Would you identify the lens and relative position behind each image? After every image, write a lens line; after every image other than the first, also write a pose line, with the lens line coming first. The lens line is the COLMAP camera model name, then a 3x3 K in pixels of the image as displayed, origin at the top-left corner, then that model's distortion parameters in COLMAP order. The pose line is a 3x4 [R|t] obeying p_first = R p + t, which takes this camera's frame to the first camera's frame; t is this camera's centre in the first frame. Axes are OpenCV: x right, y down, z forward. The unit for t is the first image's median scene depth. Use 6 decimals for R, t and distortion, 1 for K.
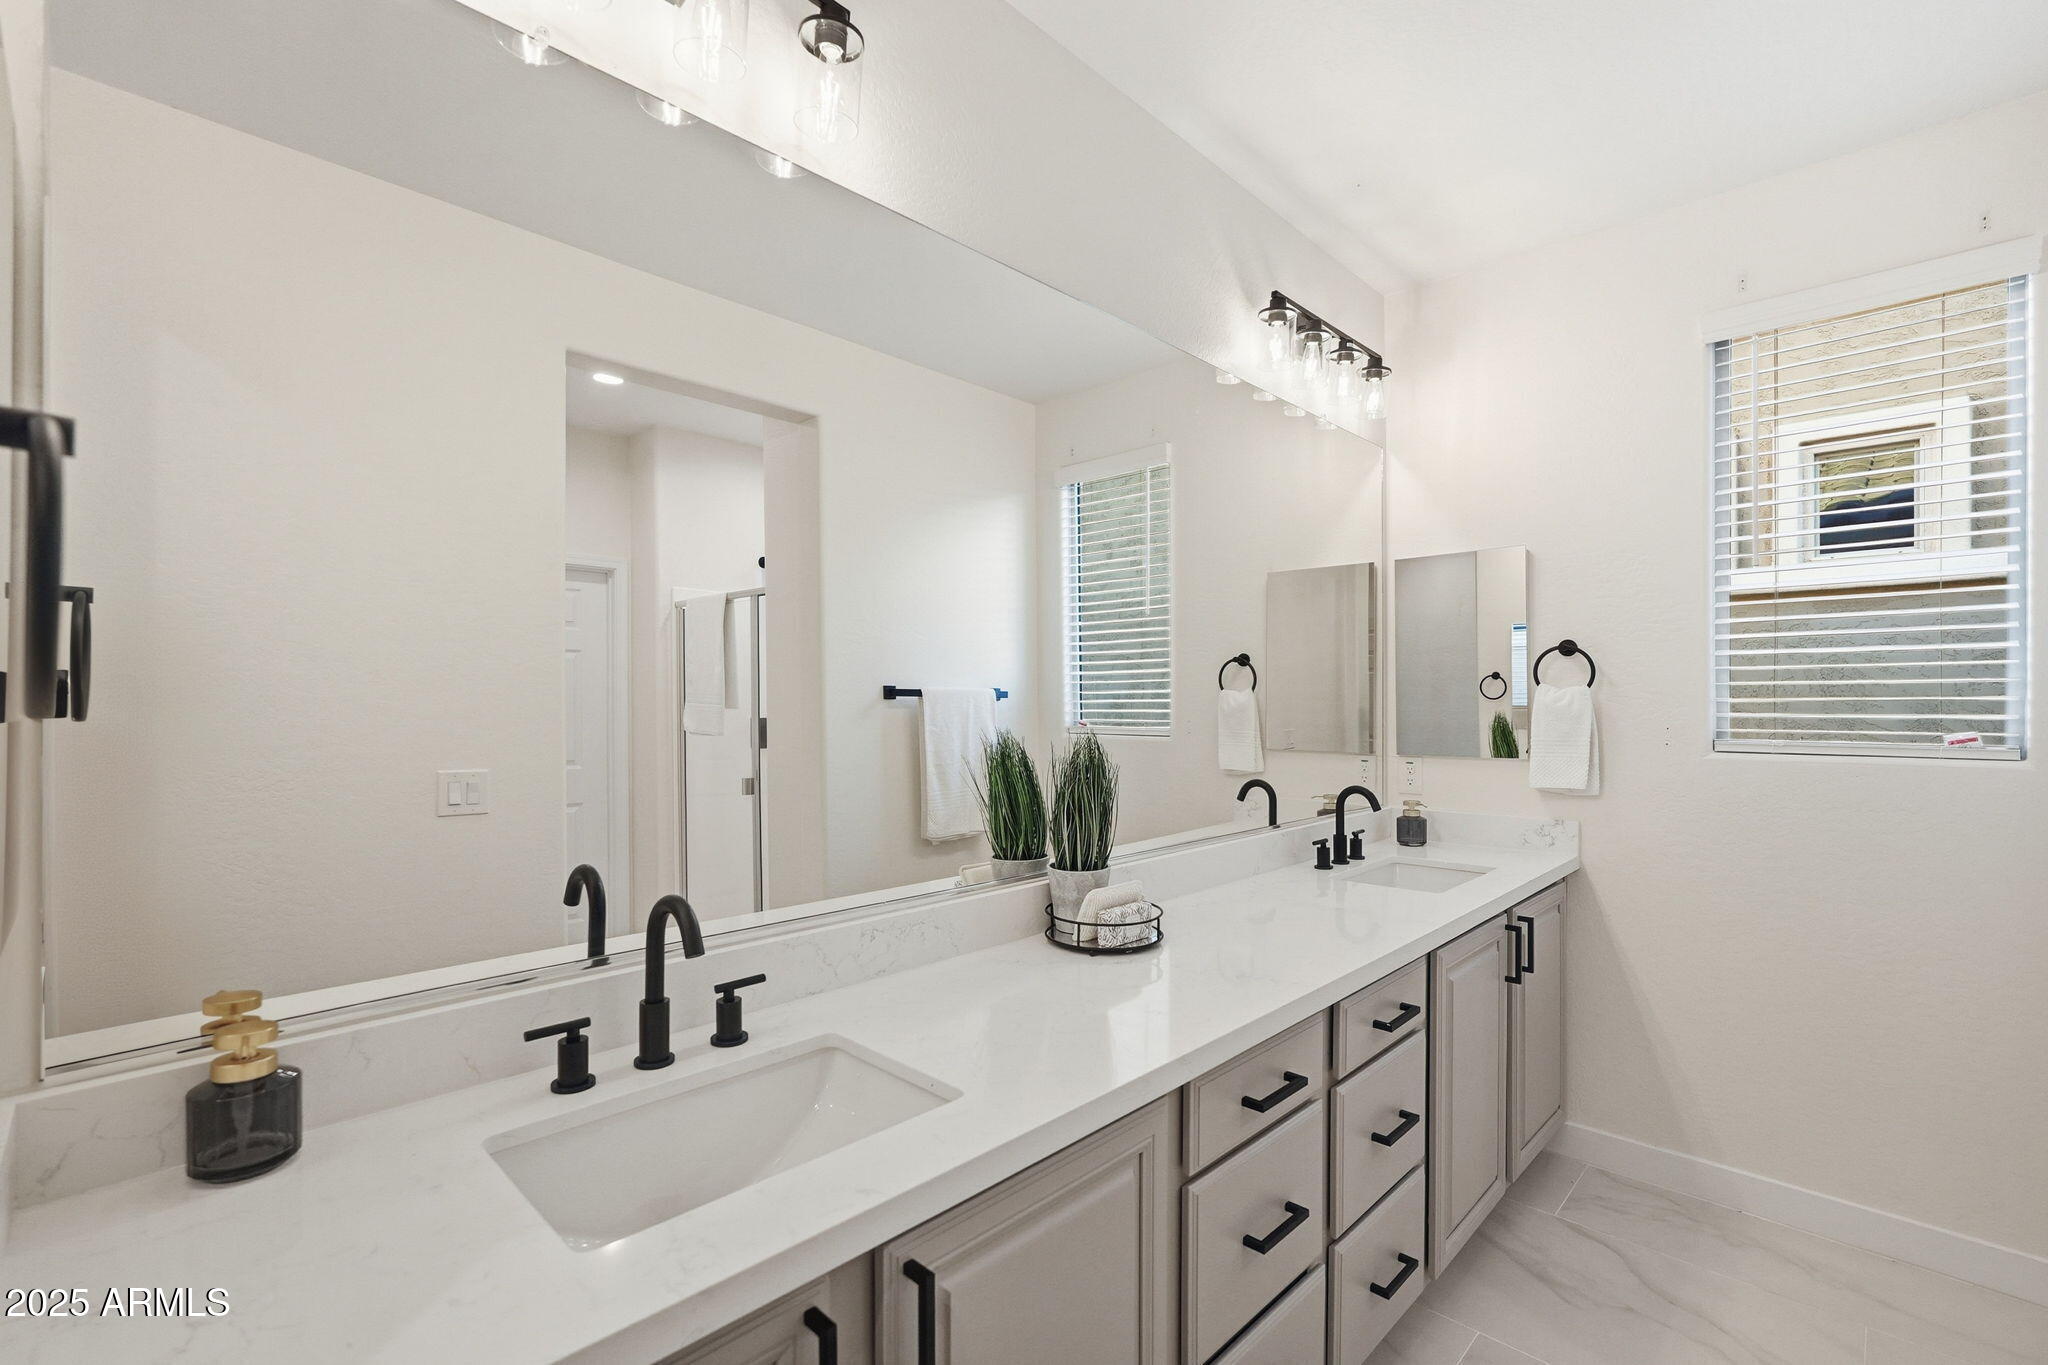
lens RADIAL K [[910.5, 0, 1024.2], [0, 910.5, 689.5], [0, 0, 1]] dist [0.000222, 0.000467]
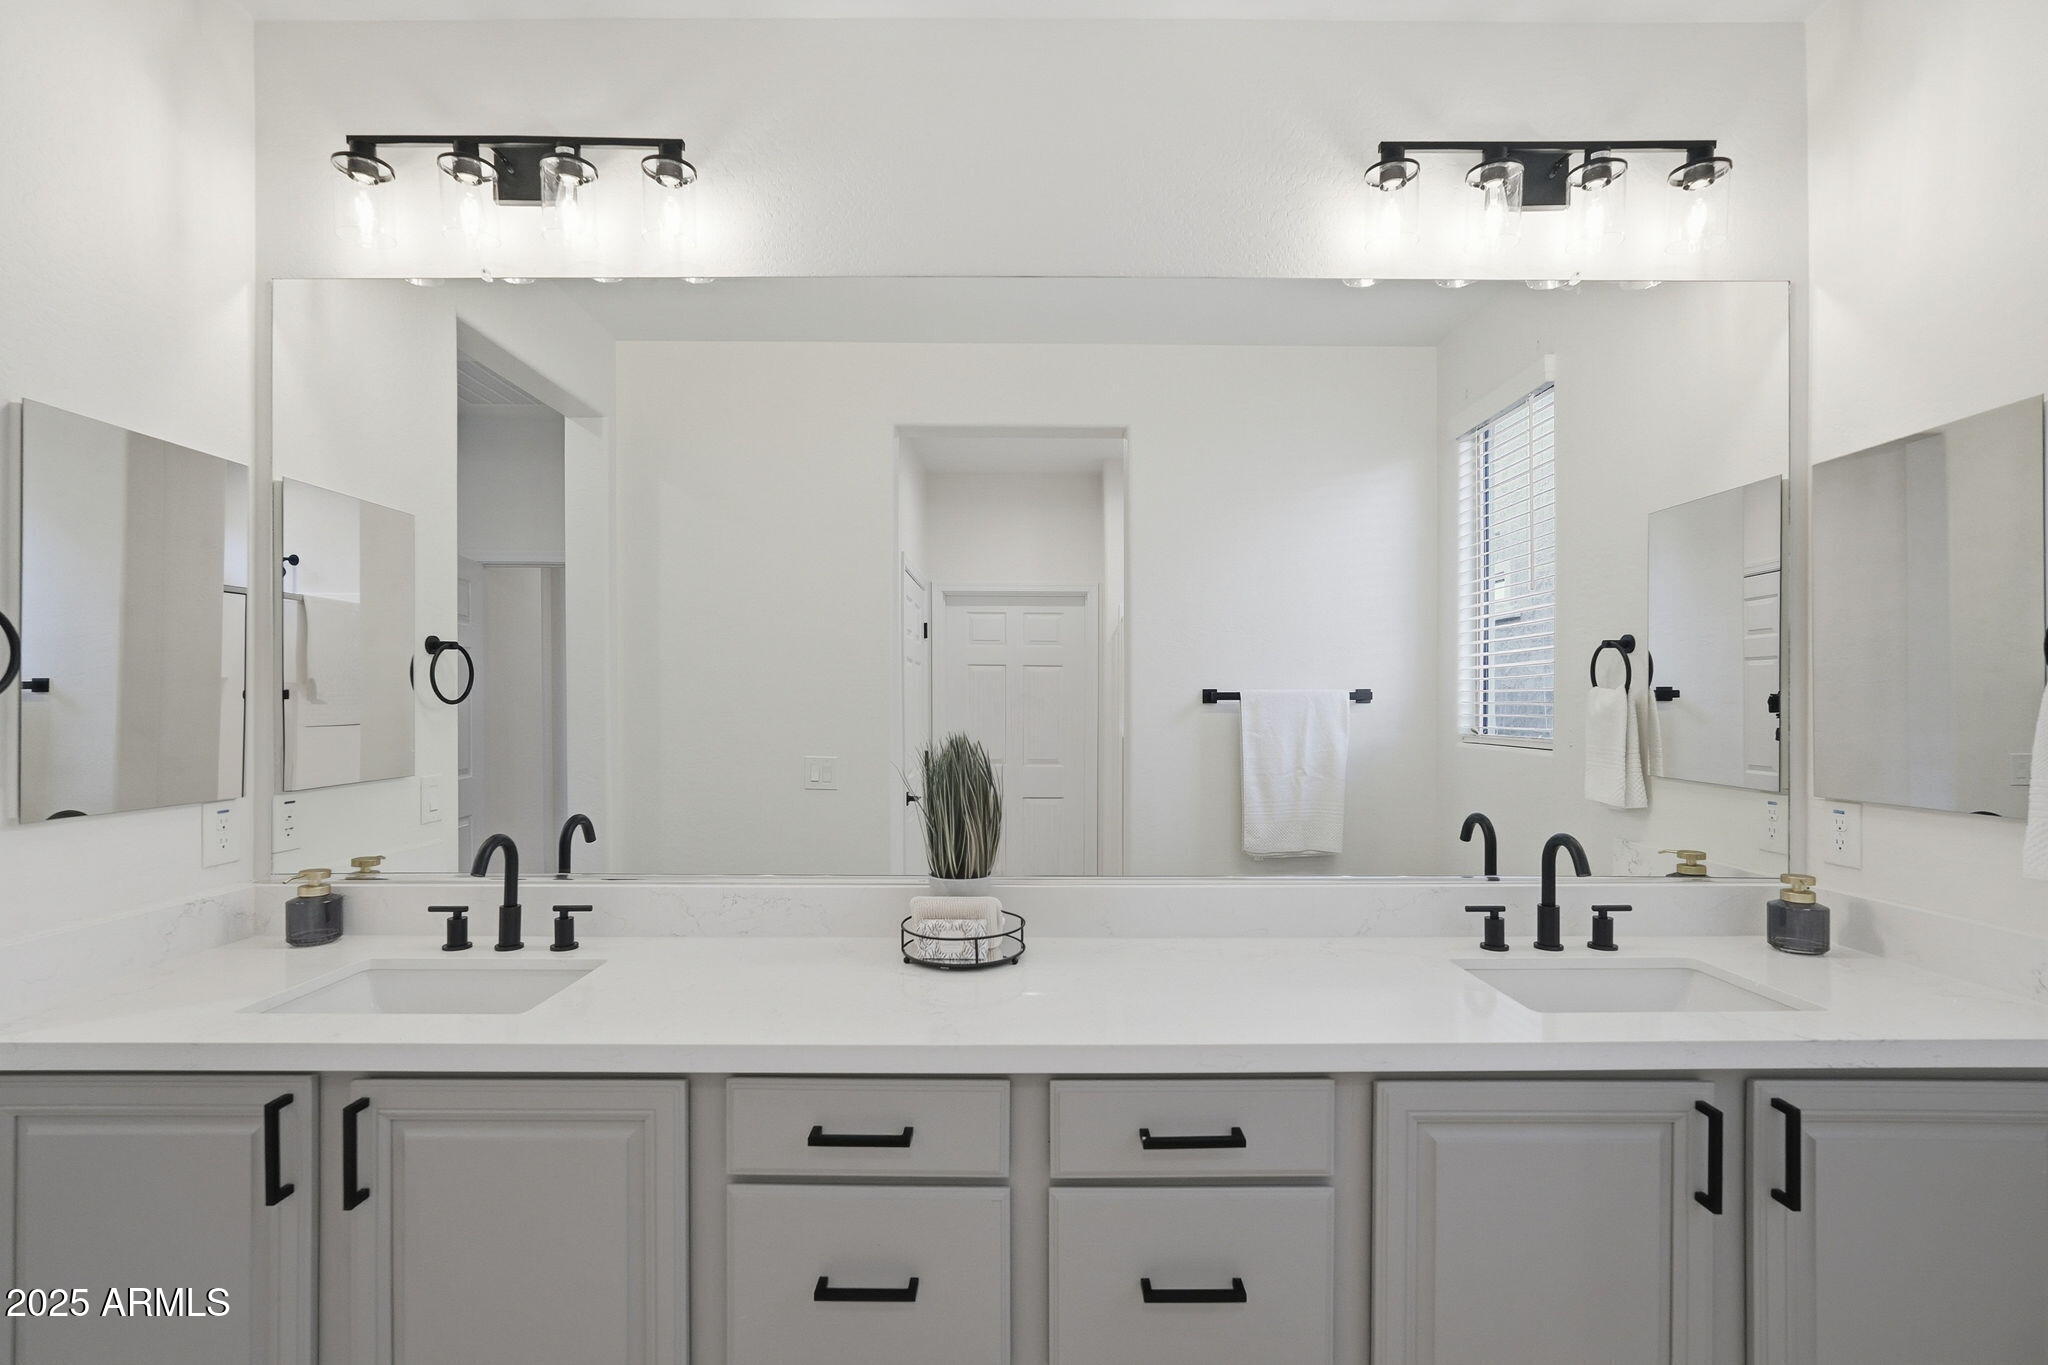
lens RADIAL K [[910.5, 0, 1024.2], [0, 910.5, 689.5], [0, 0, 1]] dist [0.000222, 0.000467]
pose [[0.690466, -0.015176, -0.723206, 0.586018], [0.010788, 0.999885, -0.010682, 0.006266], [0.723284, -0.000426, 0.690550, 0.272967]]
